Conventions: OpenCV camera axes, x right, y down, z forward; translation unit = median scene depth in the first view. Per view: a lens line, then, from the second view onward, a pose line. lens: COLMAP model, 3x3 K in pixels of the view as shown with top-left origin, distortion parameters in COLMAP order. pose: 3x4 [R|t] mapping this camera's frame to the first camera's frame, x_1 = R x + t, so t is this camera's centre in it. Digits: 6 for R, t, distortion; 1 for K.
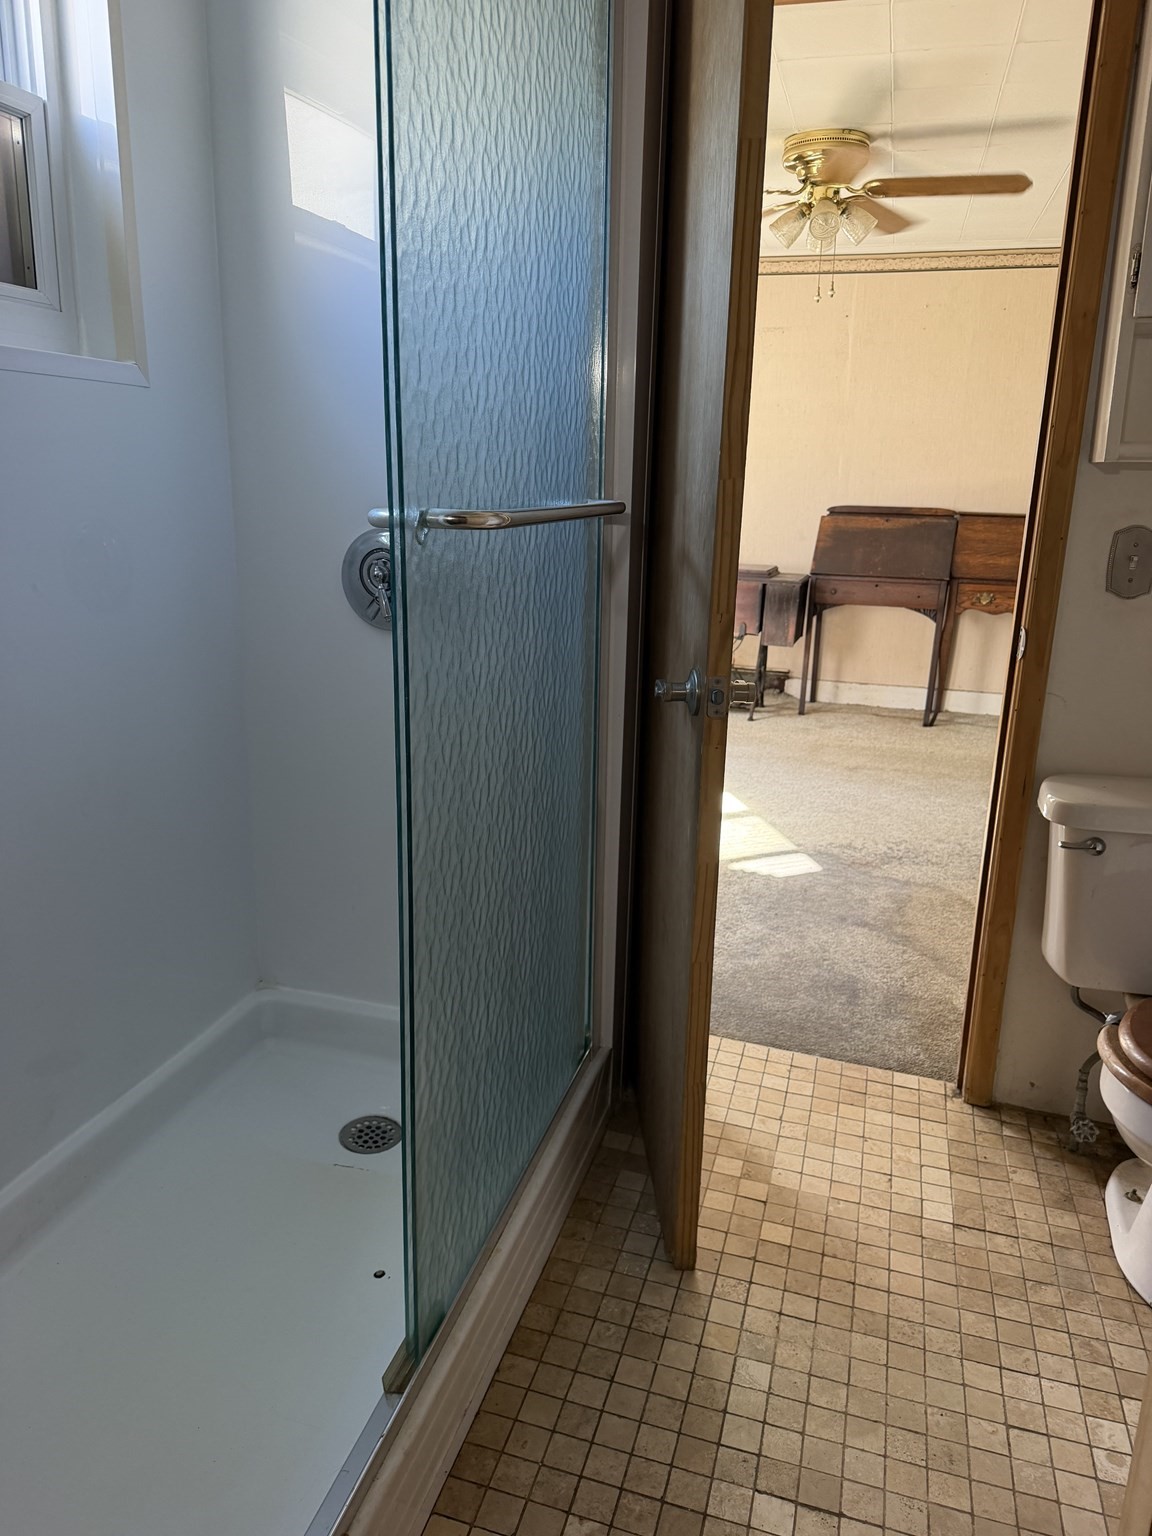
lens RADIAL K [[1080.9, 0, 568.5], [0, 1080.9, 759.0], [0, 0, 1]] dist [0.049513, -0.057180]
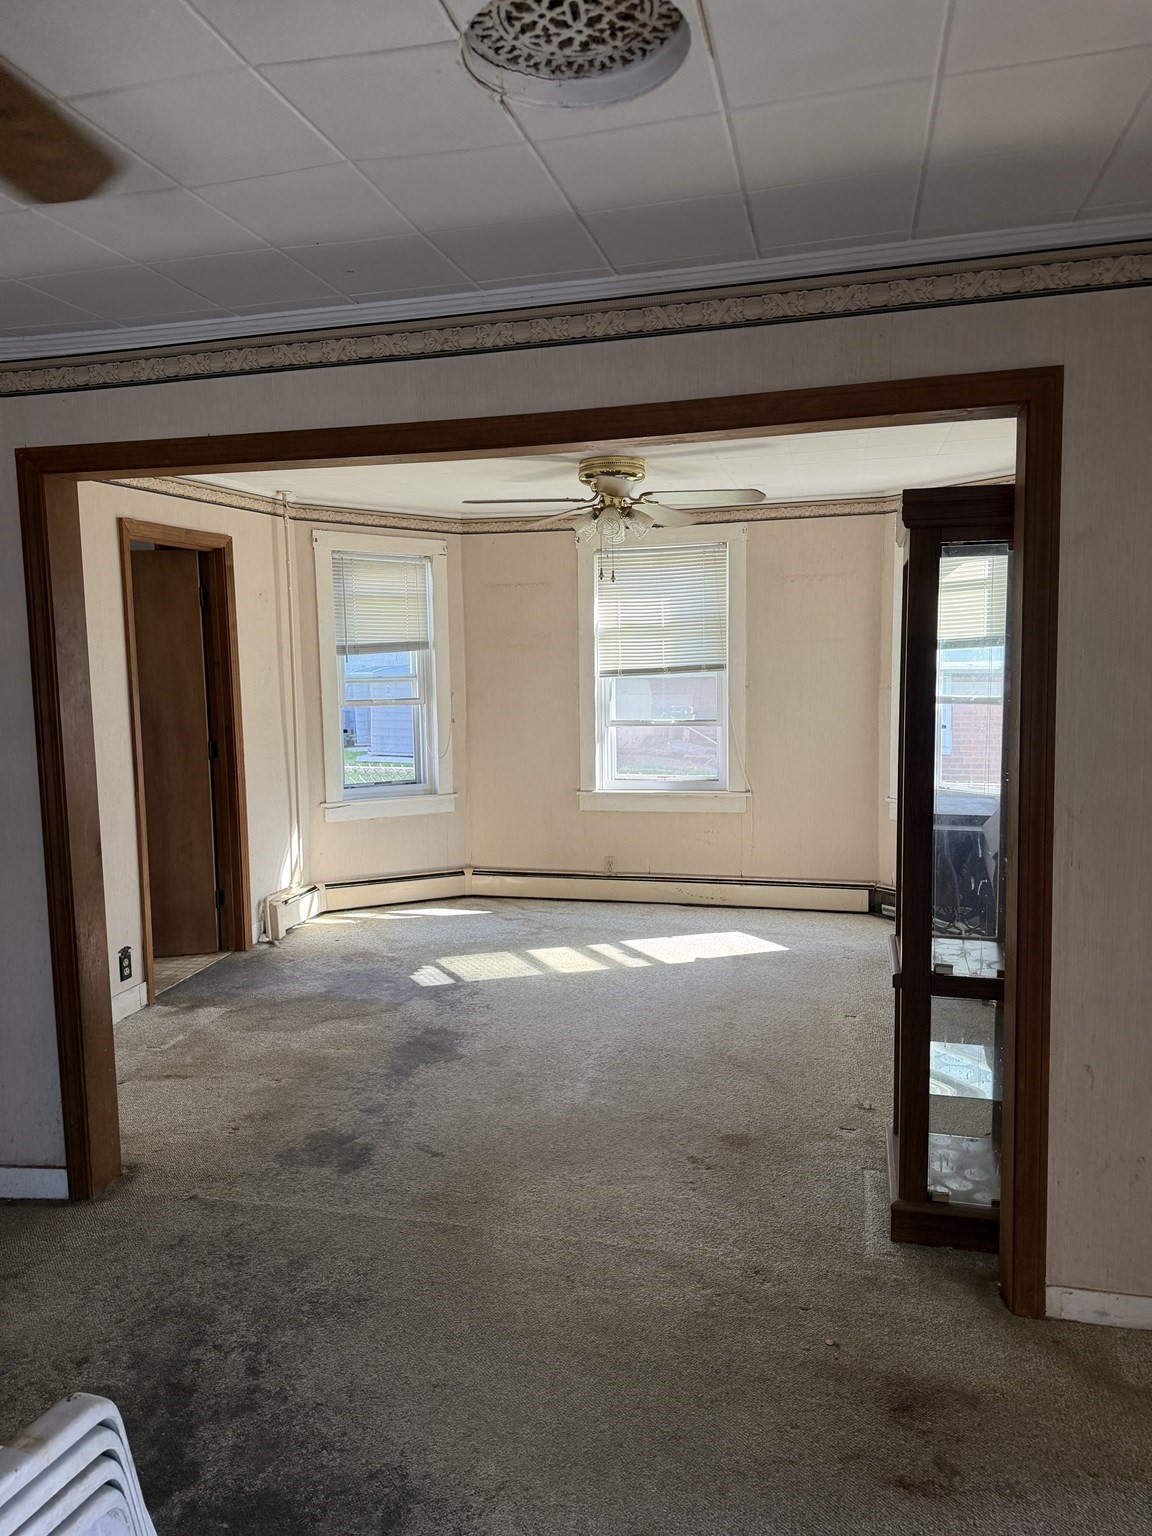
lens RADIAL K [[1080.9, 0, 579.0], [0, 1080.9, 758.9], [0, 0, 1]] dist [0.049513, -0.057180]
pose [[0.057176, 0.058830, -0.996629, 3.322336], [-0.250543, 0.967163, 0.042717, -0.589827], [0.966416, 0.247256, 0.070038, 2.127978]]
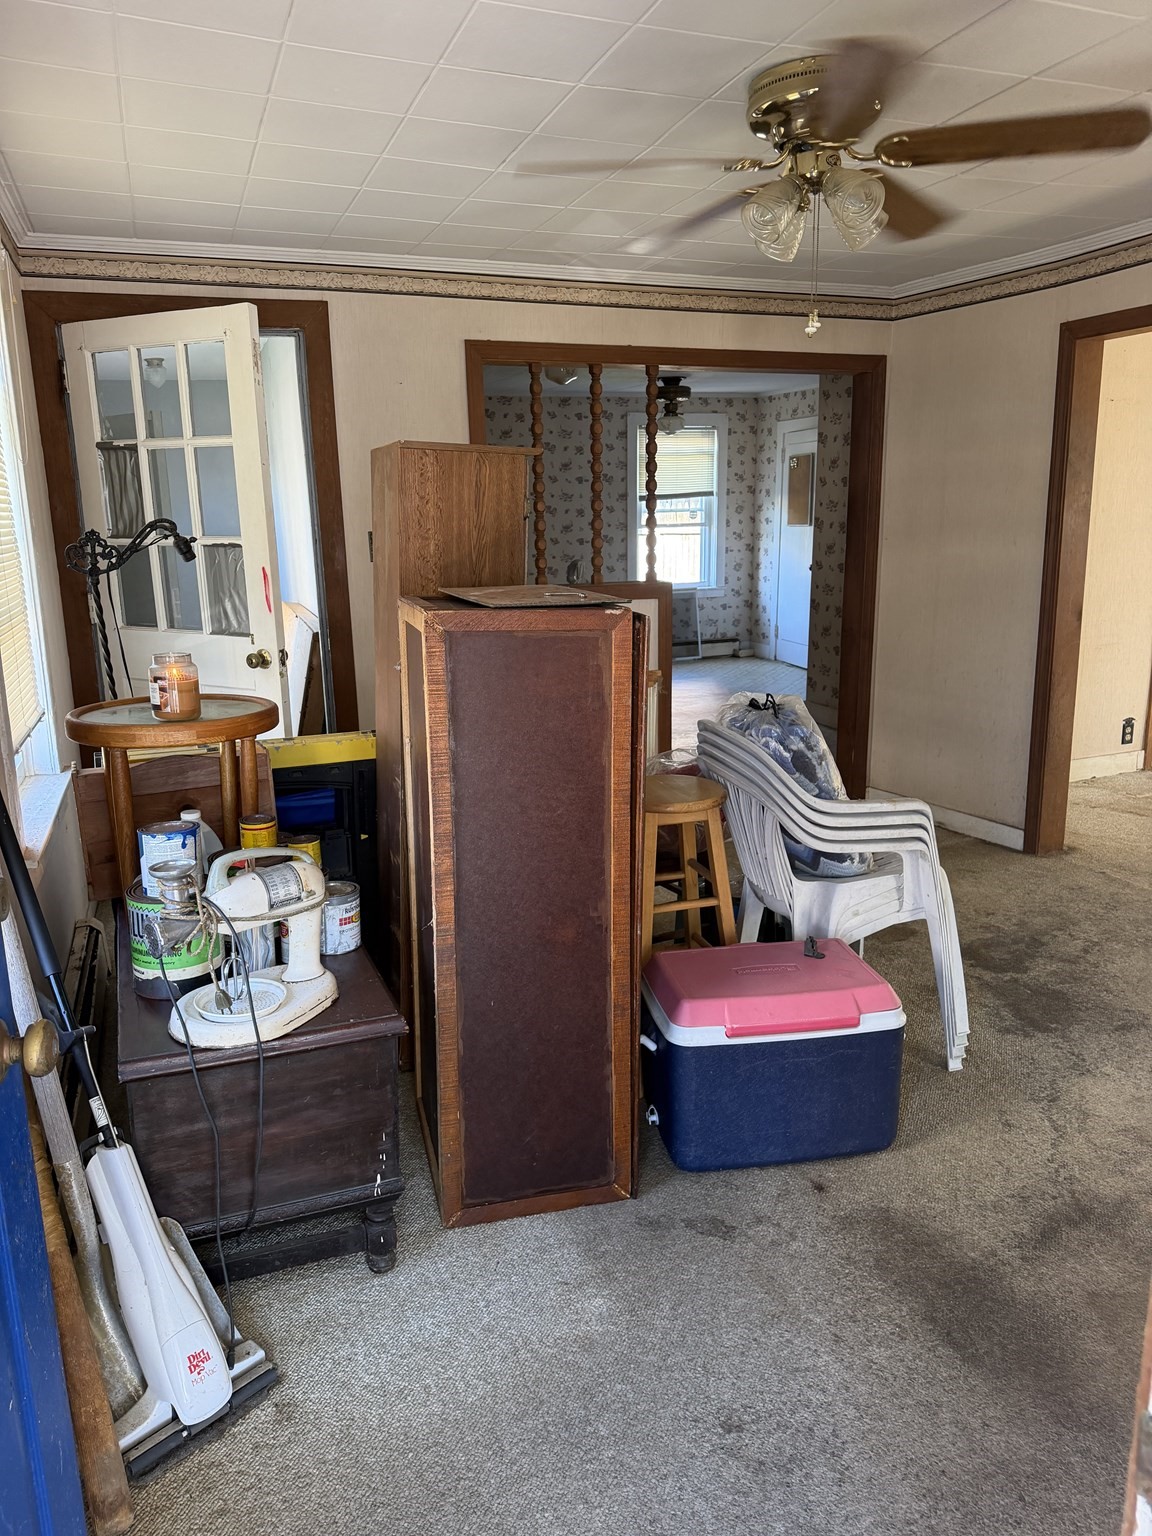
lens RADIAL K [[1080.9, 0, 563.7], [0, 1080.9, 772.2], [0, 0, 1]] dist [0.049513, -0.057180]
pose [[-0.799689, 0.128785, -0.586440, 3.979917], [-0.164075, 0.892676, 0.419773, -0.712352], [0.577561, 0.431908, -0.692733, 2.751746]]
